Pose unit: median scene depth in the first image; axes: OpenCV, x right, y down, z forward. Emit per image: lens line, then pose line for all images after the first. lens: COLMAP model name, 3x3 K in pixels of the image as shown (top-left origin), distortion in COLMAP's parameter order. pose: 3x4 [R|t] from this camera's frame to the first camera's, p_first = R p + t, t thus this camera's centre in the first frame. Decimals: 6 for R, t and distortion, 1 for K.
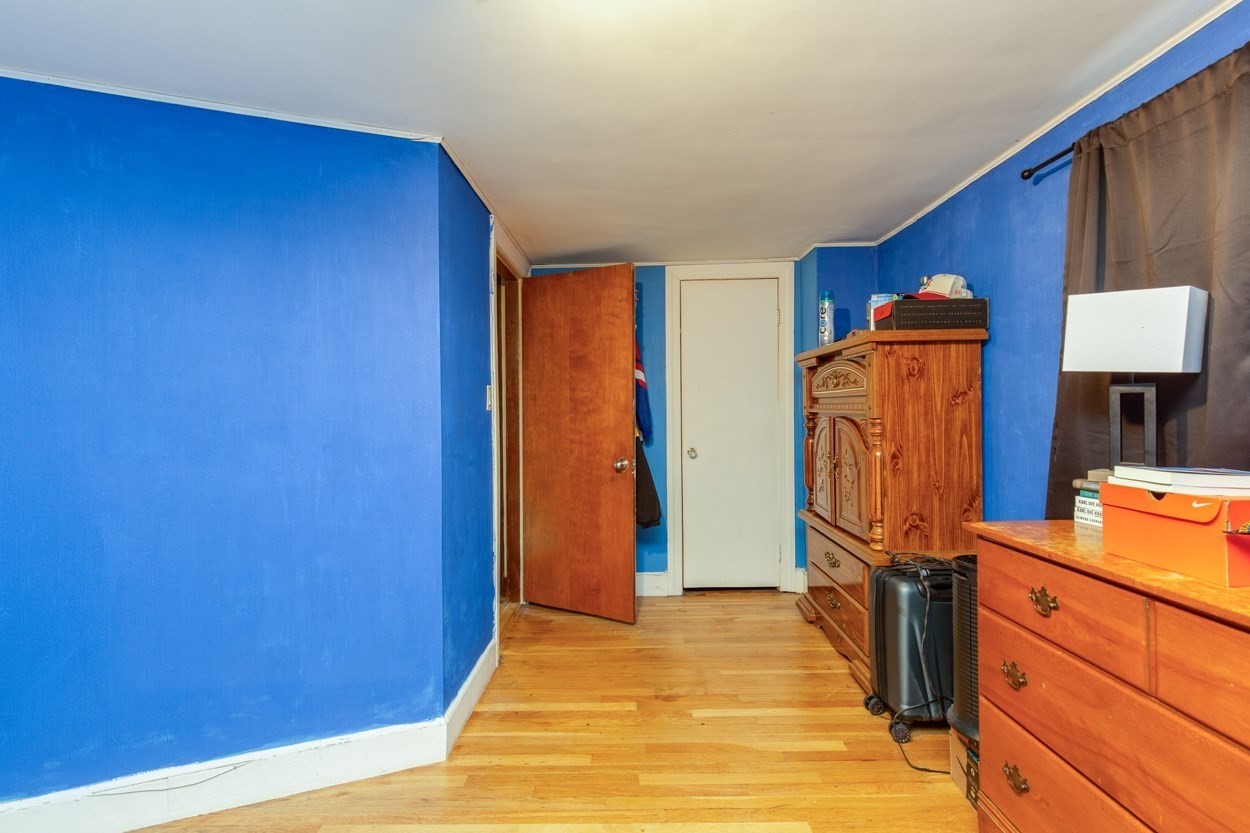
lens RADIAL K [[574.1, 0, 623.3], [0, 574.1, 414.7], [0, 0, 1]] dist [0.008687, -0.001312]
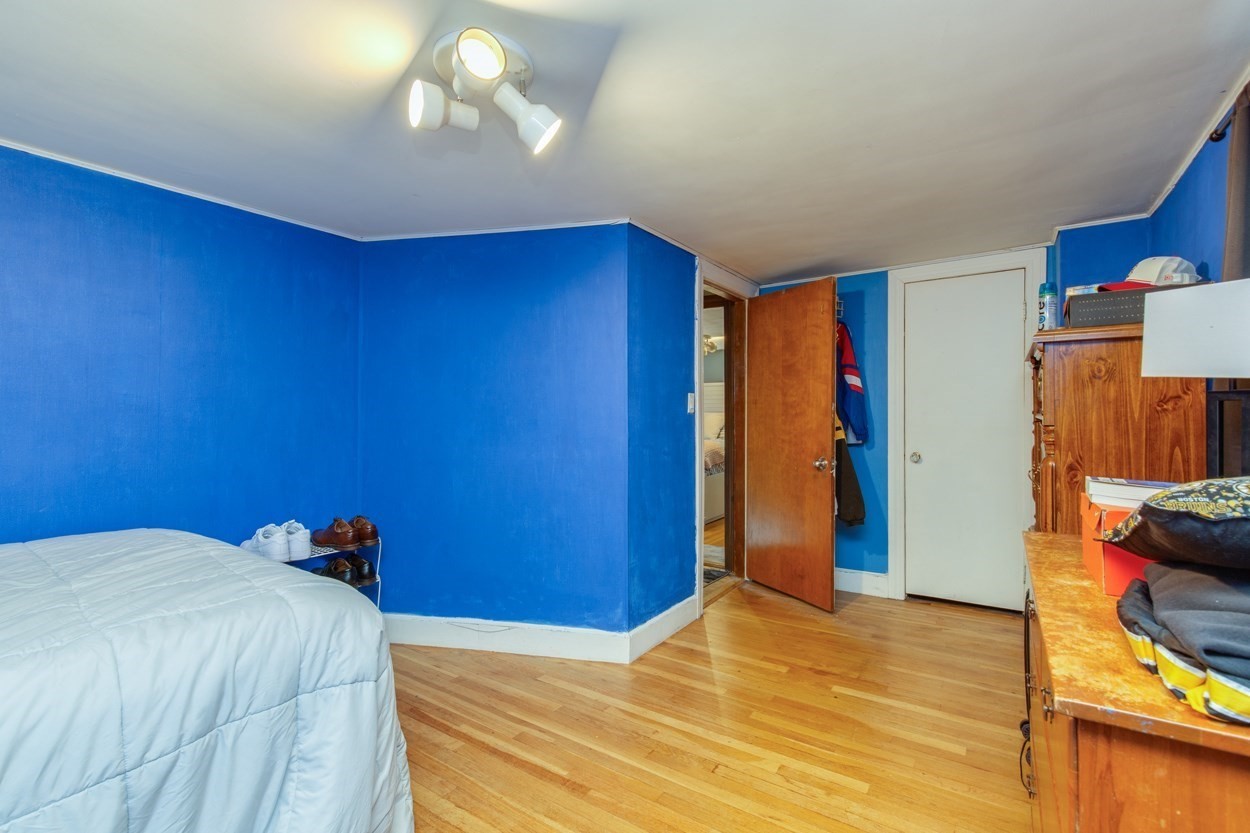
lens RADIAL K [[574.1, 0, 634.3], [0, 574.1, 414.0], [0, 0, 1]] dist [0.008687, -0.001312]
pose [[0.836976, 0.009693, -0.547154, 0.387186], [-0.011003, 0.999939, 0.000883, -0.005215], [0.547129, 0.005281, 0.837031, -0.135670]]
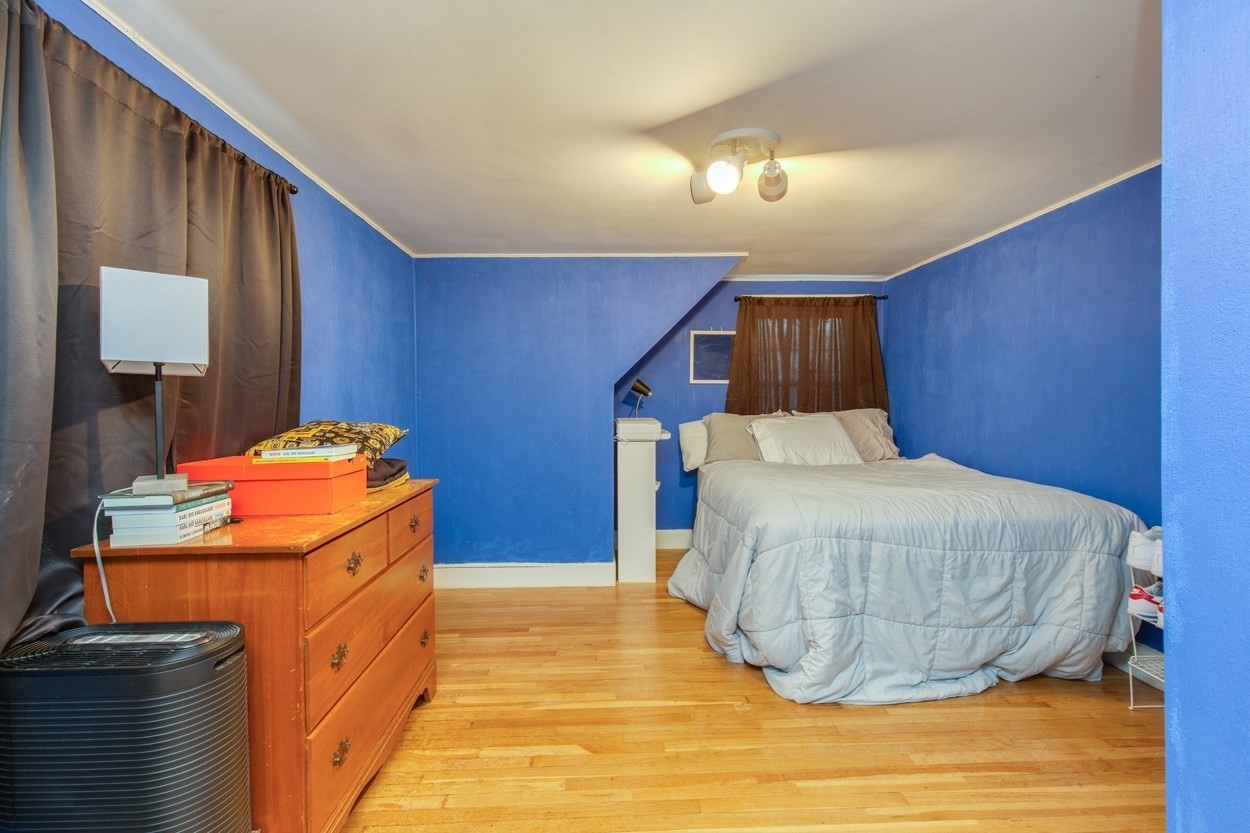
lens RADIAL K [[574.1, 0, 626.7], [0, 574.1, 408.2], [0, 0, 1]] dist [0.008687, -0.001312]
pose [[-0.998992, 0.019596, -0.040389, 0.109470], [0.018819, 0.999632, 0.019530, -0.010384], [0.040757, 0.018750, -0.998993, 1.248448]]
